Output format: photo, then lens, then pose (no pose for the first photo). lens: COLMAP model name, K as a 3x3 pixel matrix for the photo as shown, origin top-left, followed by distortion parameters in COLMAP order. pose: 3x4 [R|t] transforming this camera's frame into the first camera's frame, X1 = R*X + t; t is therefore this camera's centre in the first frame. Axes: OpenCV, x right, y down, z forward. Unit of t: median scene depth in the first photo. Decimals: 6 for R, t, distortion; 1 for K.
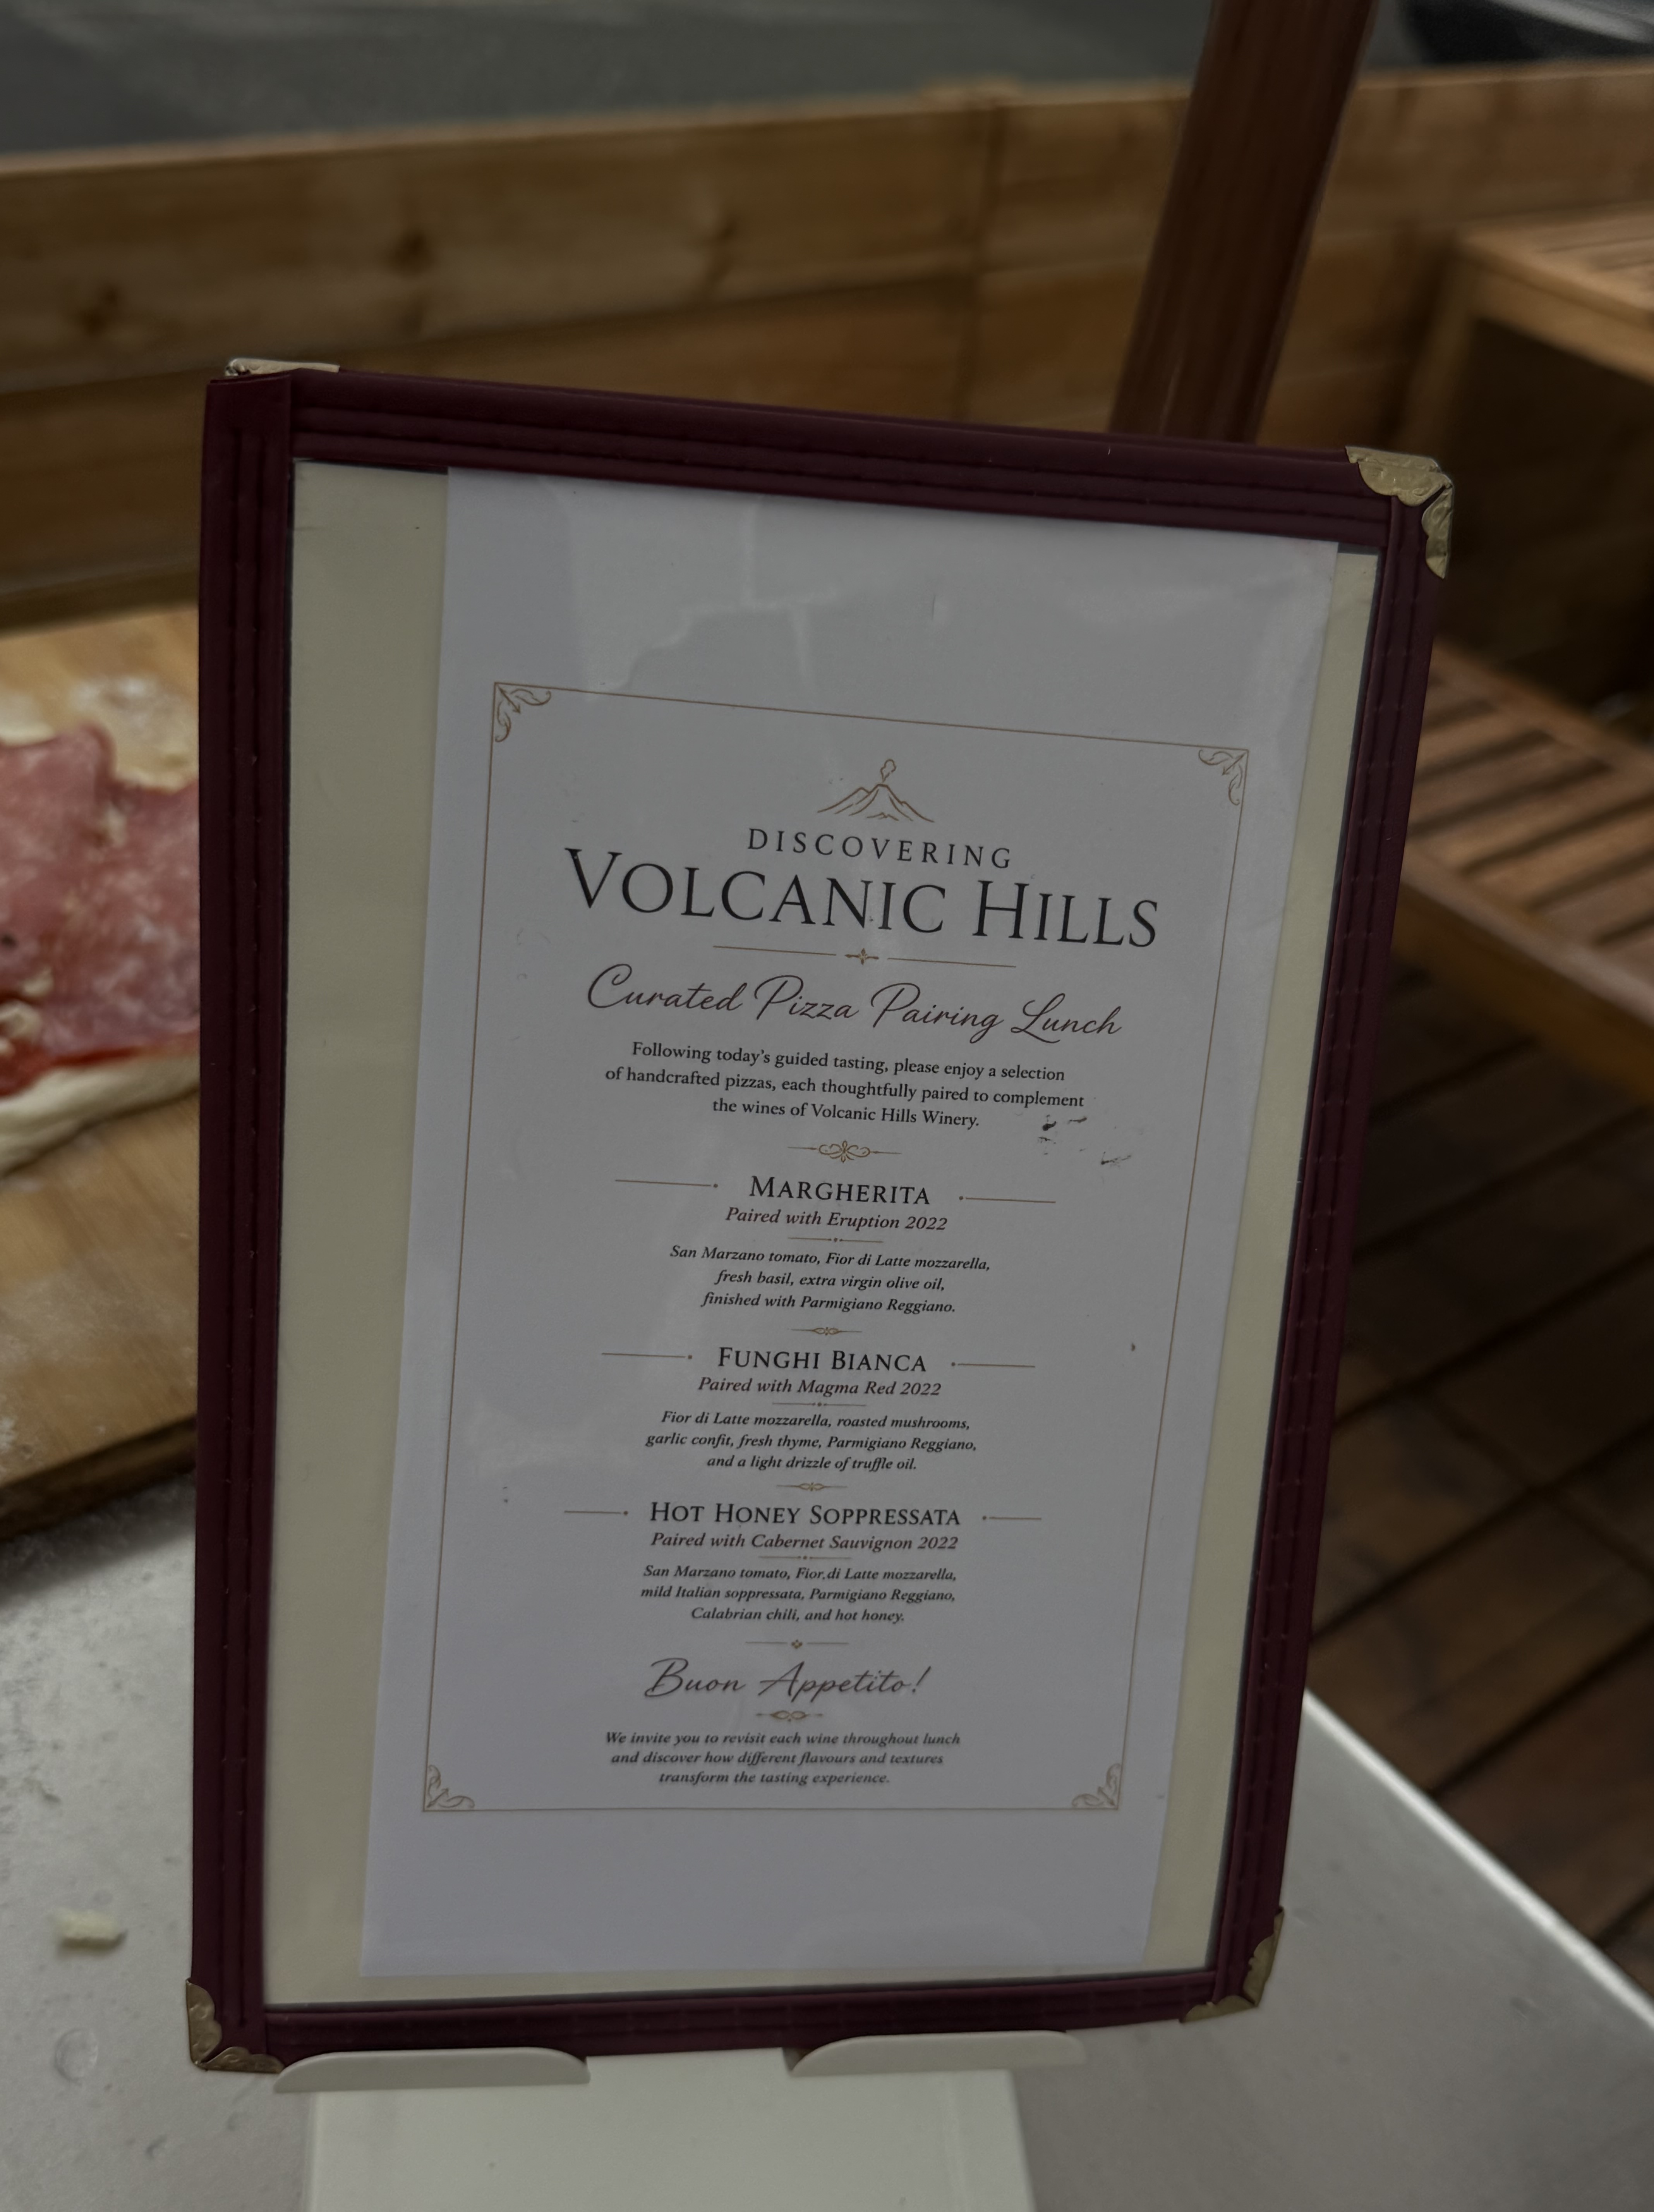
lens RADIAL K [[2260.6, 0, 833.1], [0, 2260.6, 1097.0], [0, 0, 1]] dist [0.190186, -0.517226]
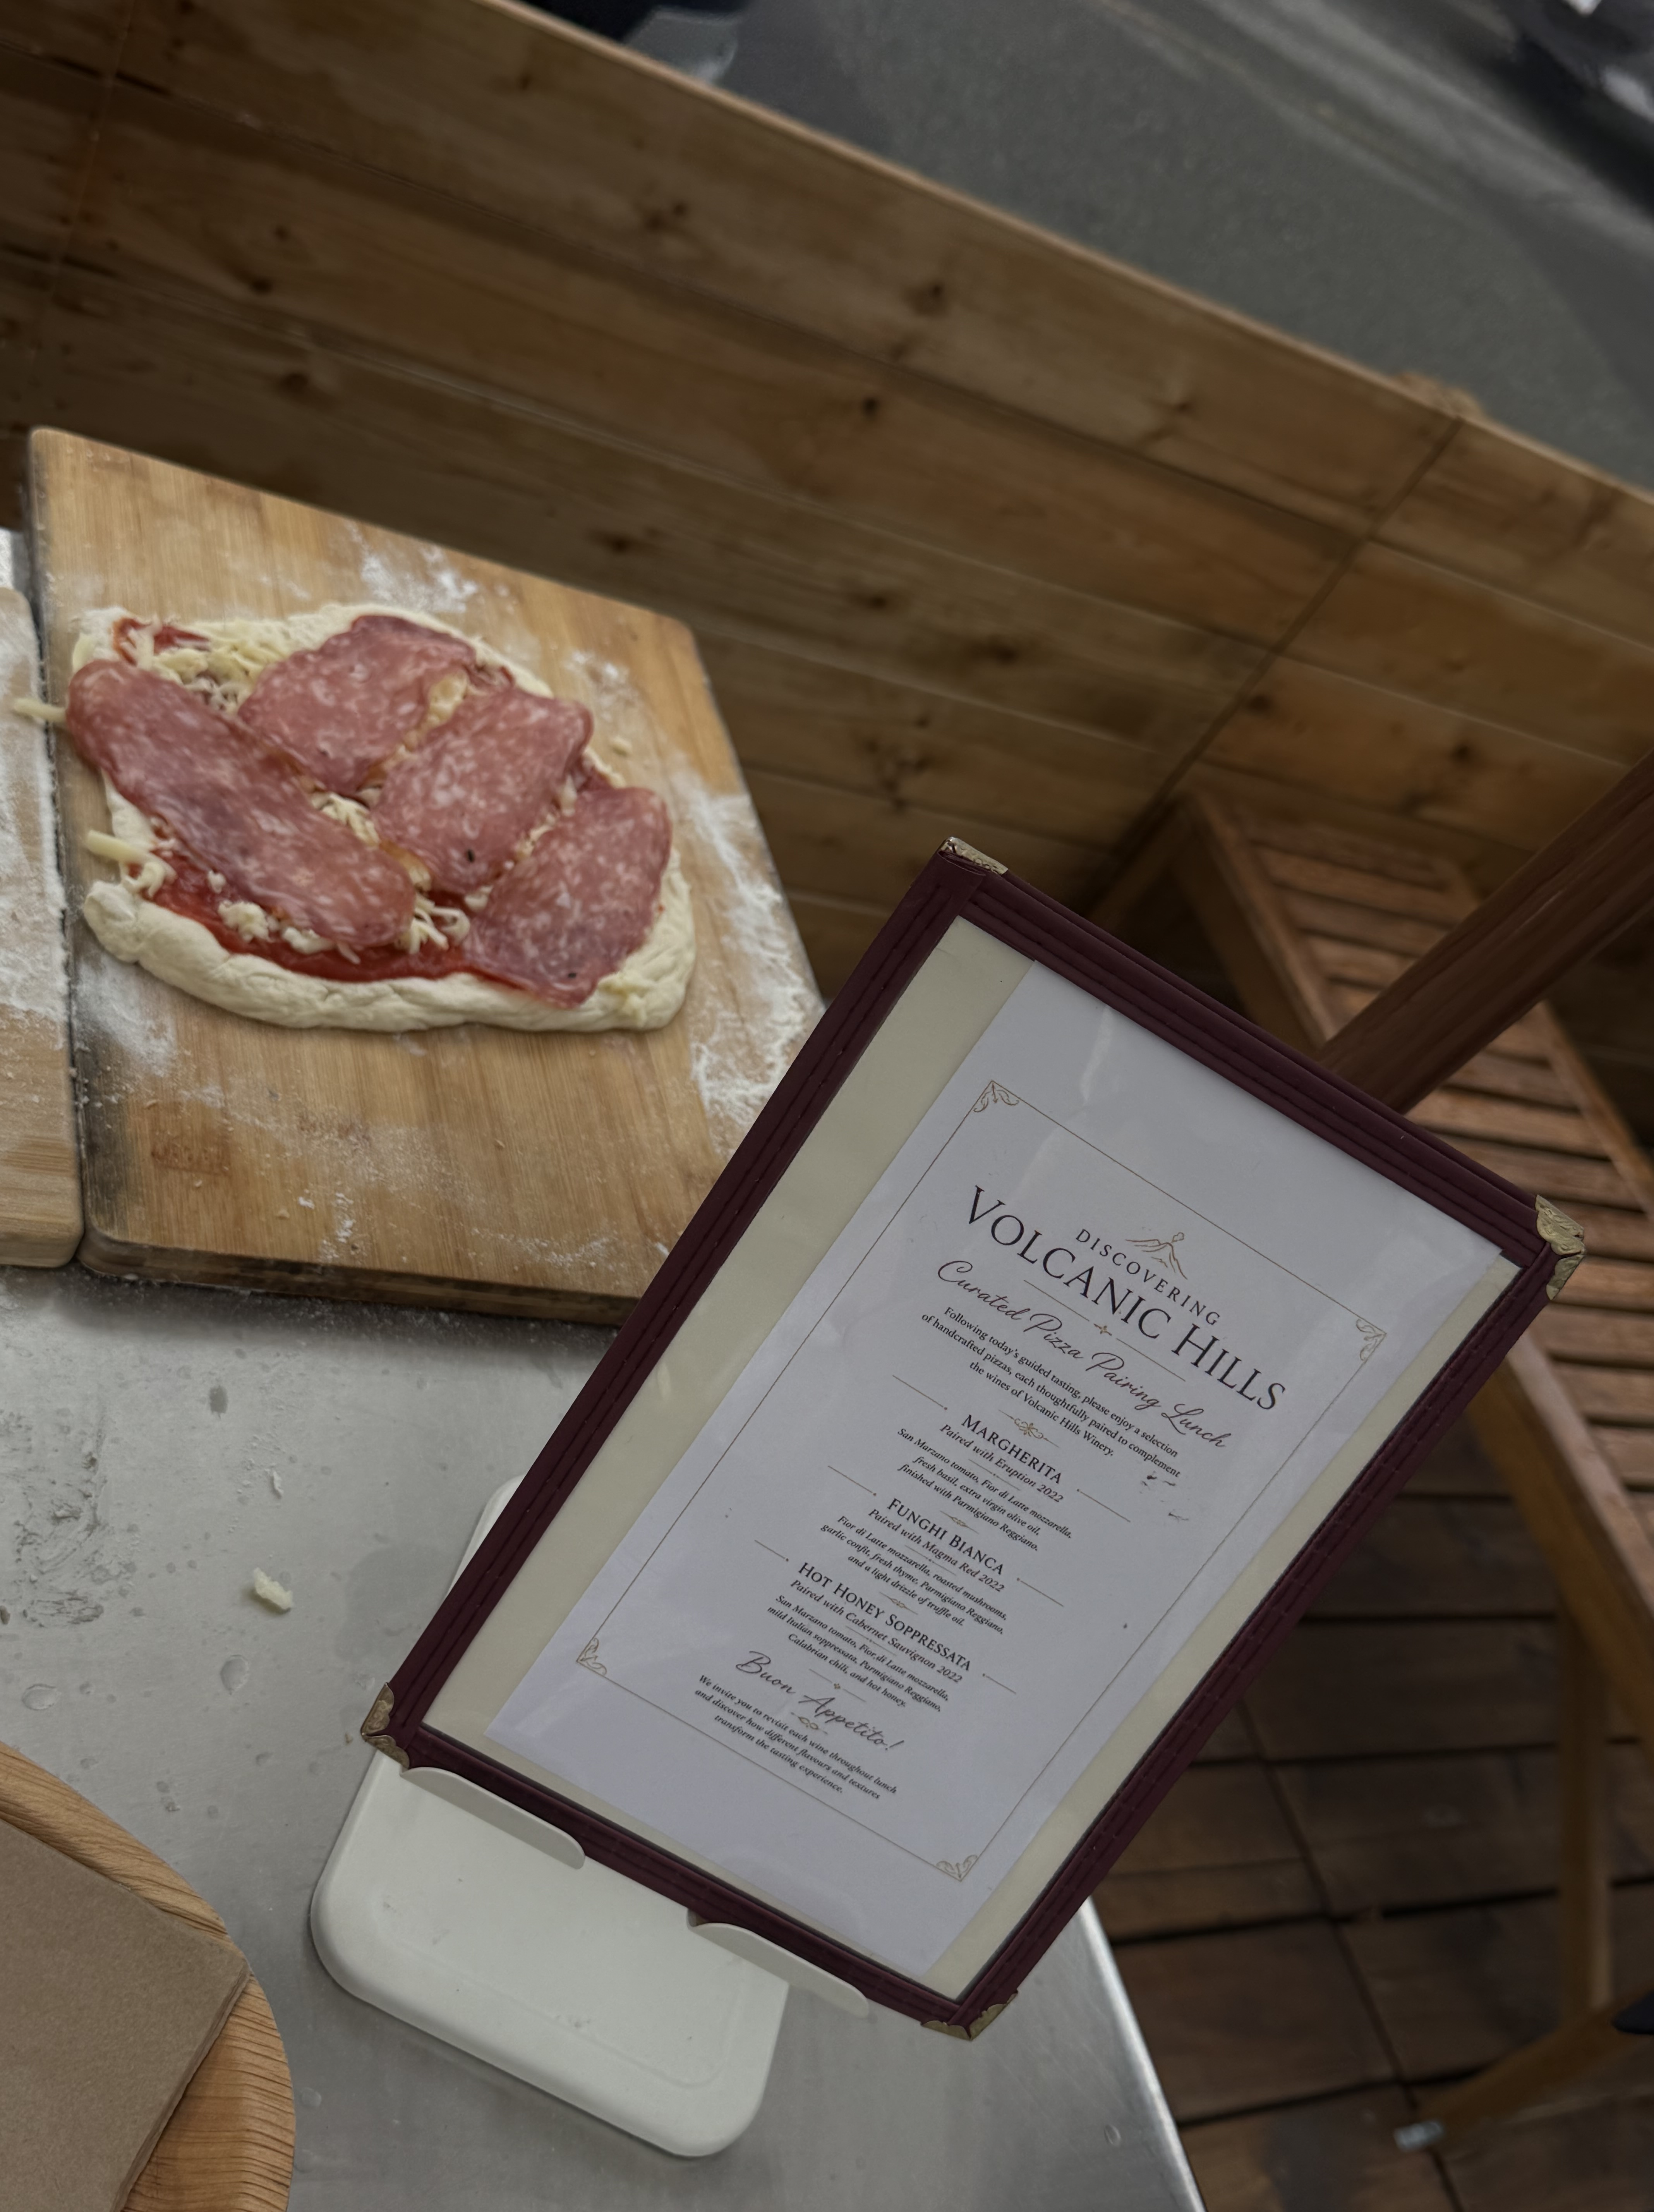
lens RADIAL K [[2226.7, 0, 827.0], [0, 2226.7, 1106.0], [0, 0, 1]] dist [0.205958, -0.501109]
pose [[0.871286, 0.490686, 0.009381, -0.230093], [-0.490774, 0.871071, 0.019416, -0.126165], [0.001356, -0.021521, 0.999767, -0.506181]]
